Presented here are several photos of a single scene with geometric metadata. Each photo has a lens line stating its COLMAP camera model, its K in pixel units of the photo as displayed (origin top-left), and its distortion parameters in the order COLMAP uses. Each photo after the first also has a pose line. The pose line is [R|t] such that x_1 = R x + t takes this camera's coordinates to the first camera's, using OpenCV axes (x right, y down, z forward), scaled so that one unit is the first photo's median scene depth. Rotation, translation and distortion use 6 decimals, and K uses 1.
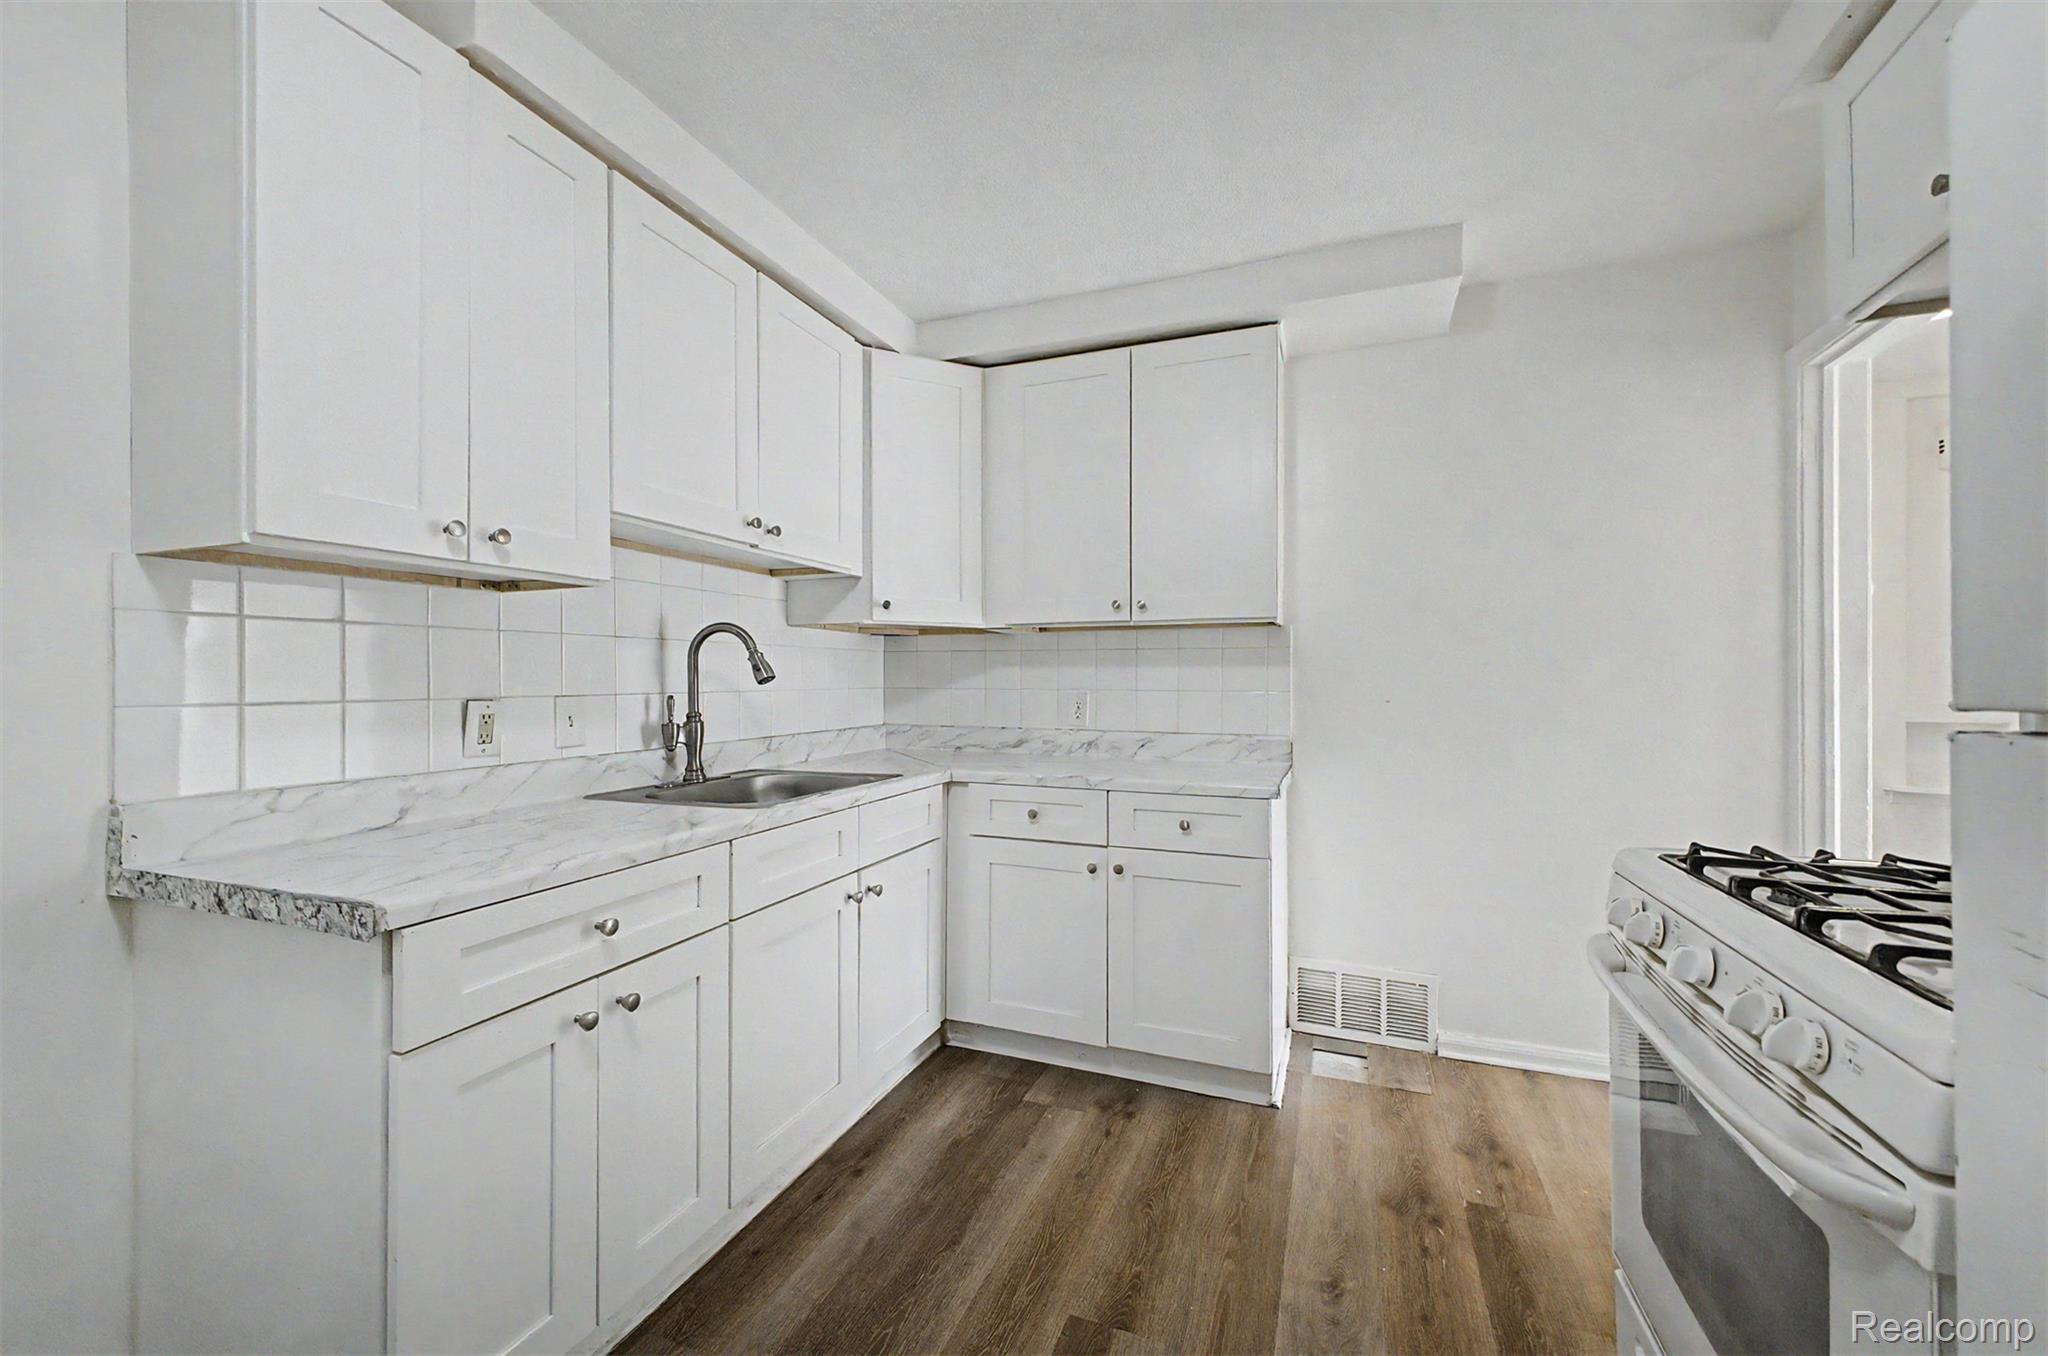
lens RADIAL K [[814.4, 0, 1025.4], [0, 814.4, 674.7], [0, 0, 1]] dist [0.022810, -0.000191]
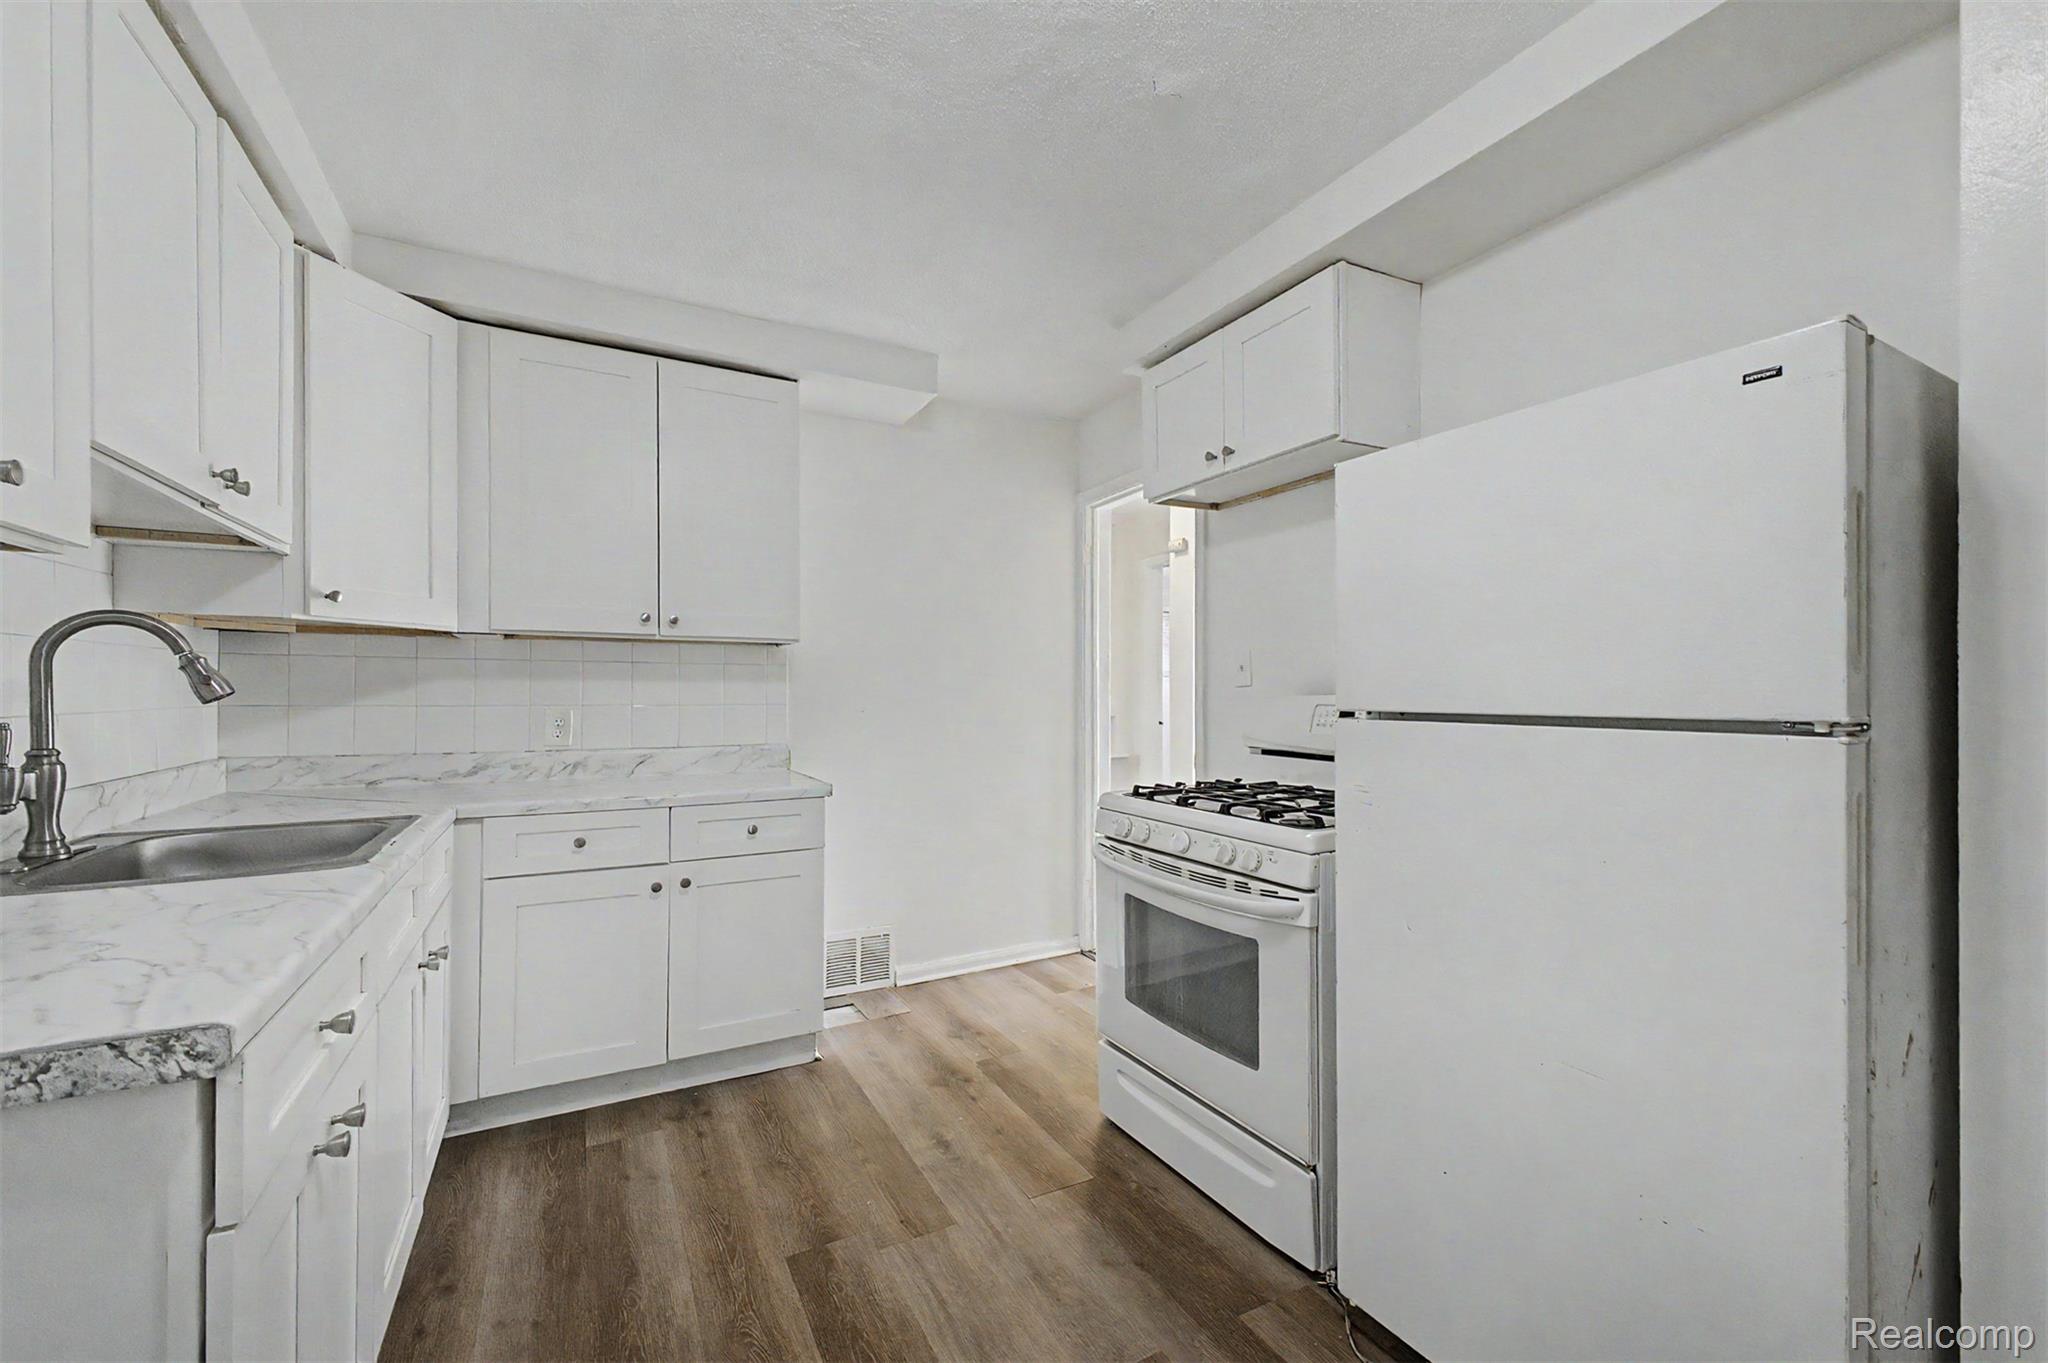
lens RADIAL K [[837.5, 0, 1027.7], [0, 837.5, 686.7], [0, 0, 1]] dist [0.024025, -0.008680]
pose [[0.643914, 0.003849, 0.765089, -0.427408], [-0.005764, 0.999983, -0.000180, -0.006684], [-0.765077, -0.004294, 0.643925, 0.001798]]
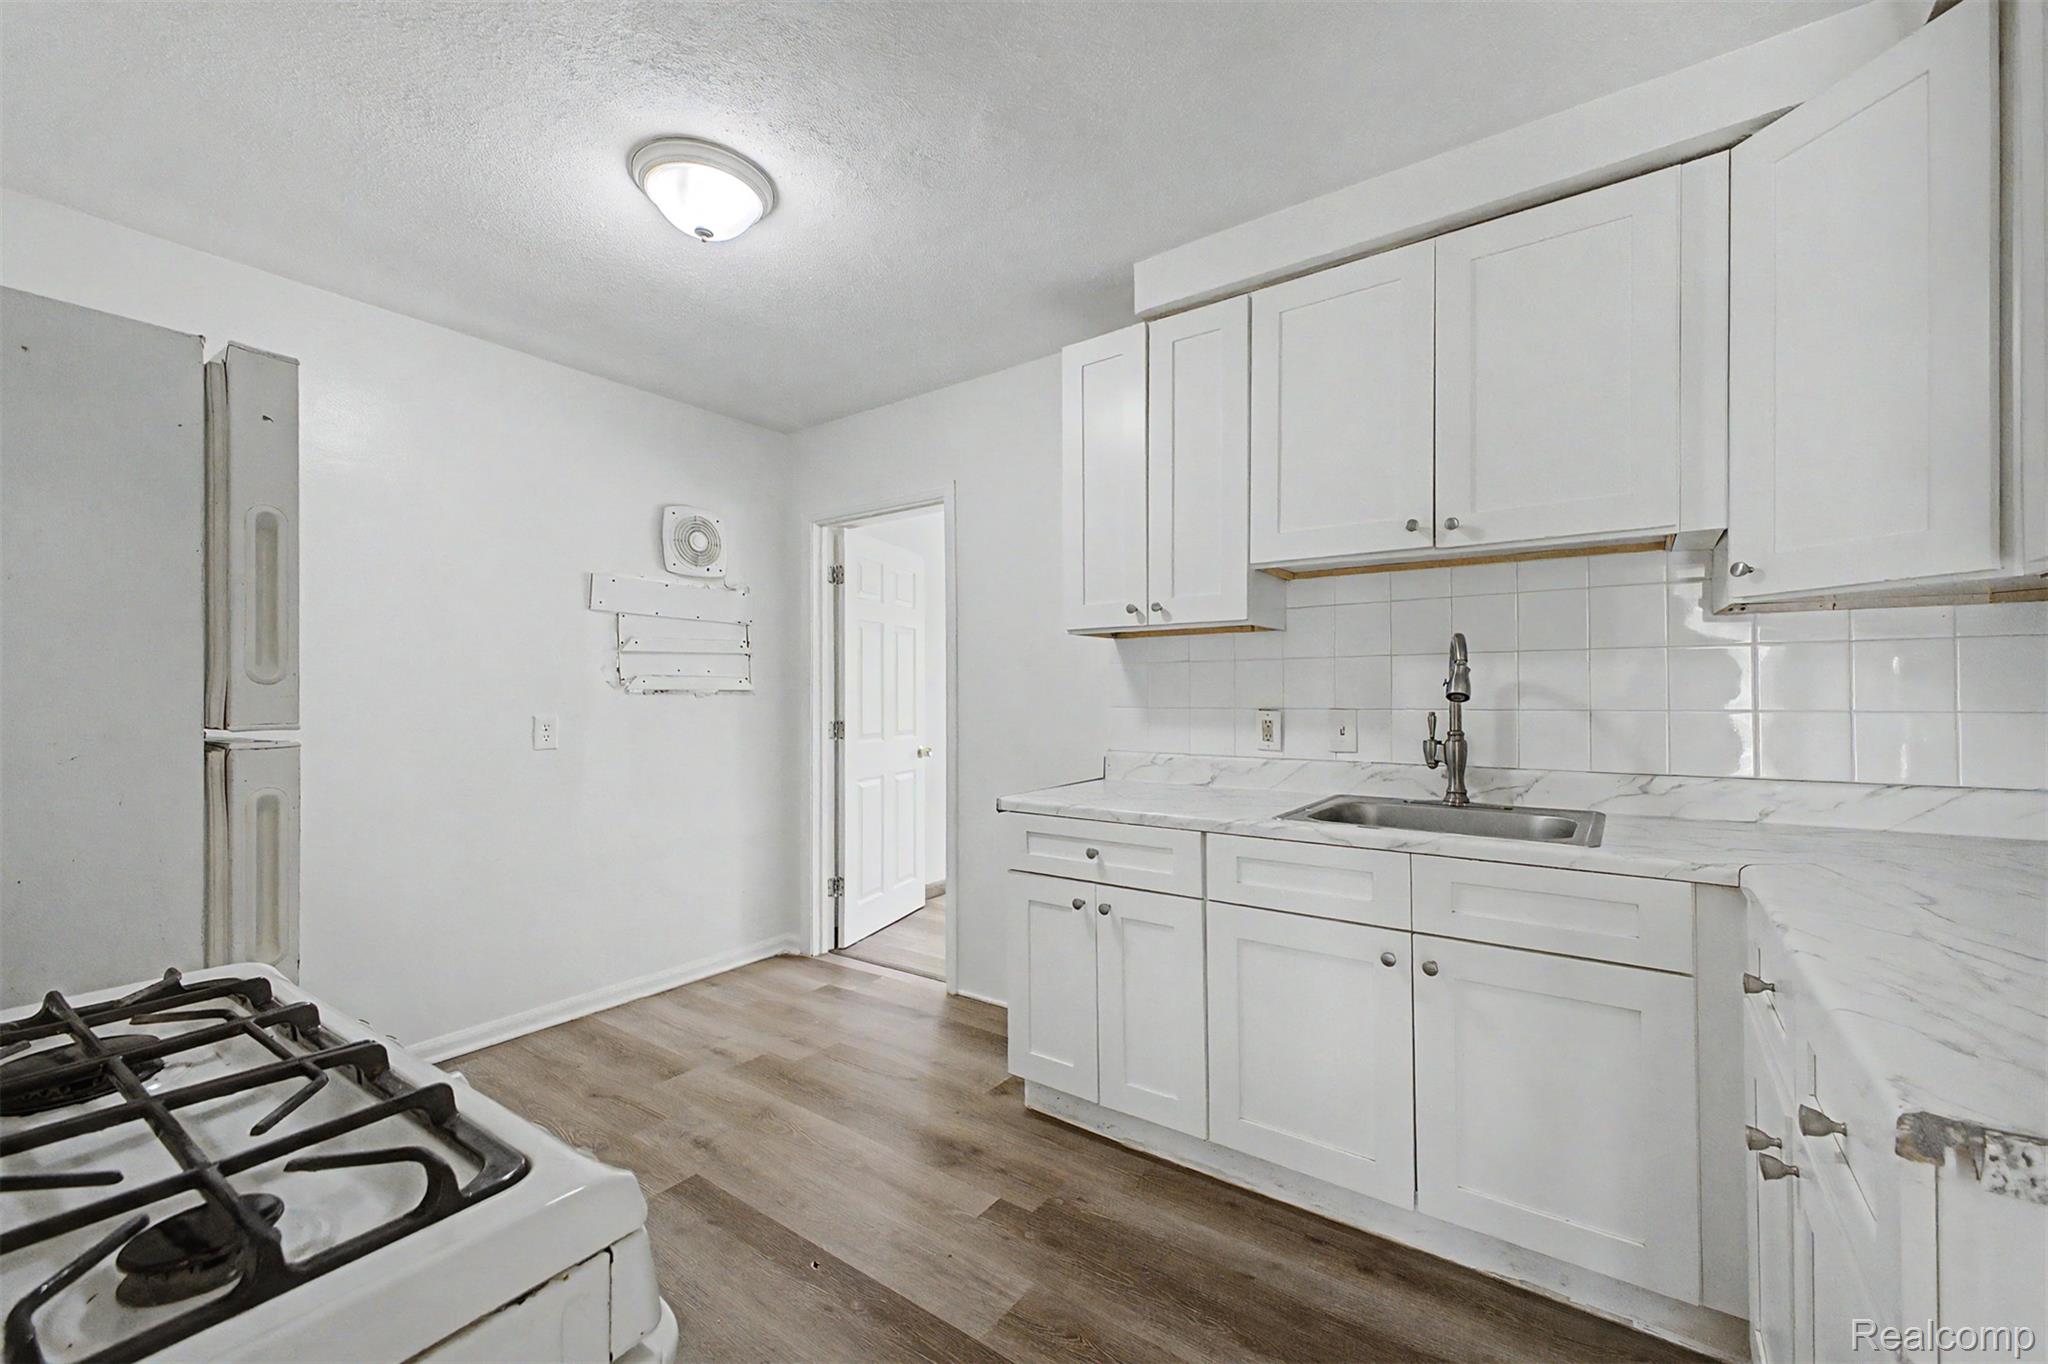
lens RADIAL K [[822.4, 0, 1030.6], [0, 822.4, 686.6], [0, 0, 1]] dist [0.029438, -0.008567]
pose [[-0.237633, -0.004284, -0.971346, 0.643561], [0.008608, 0.999942, -0.006515, -0.002402], [0.971317, -0.009909, -0.237582, 0.768546]]
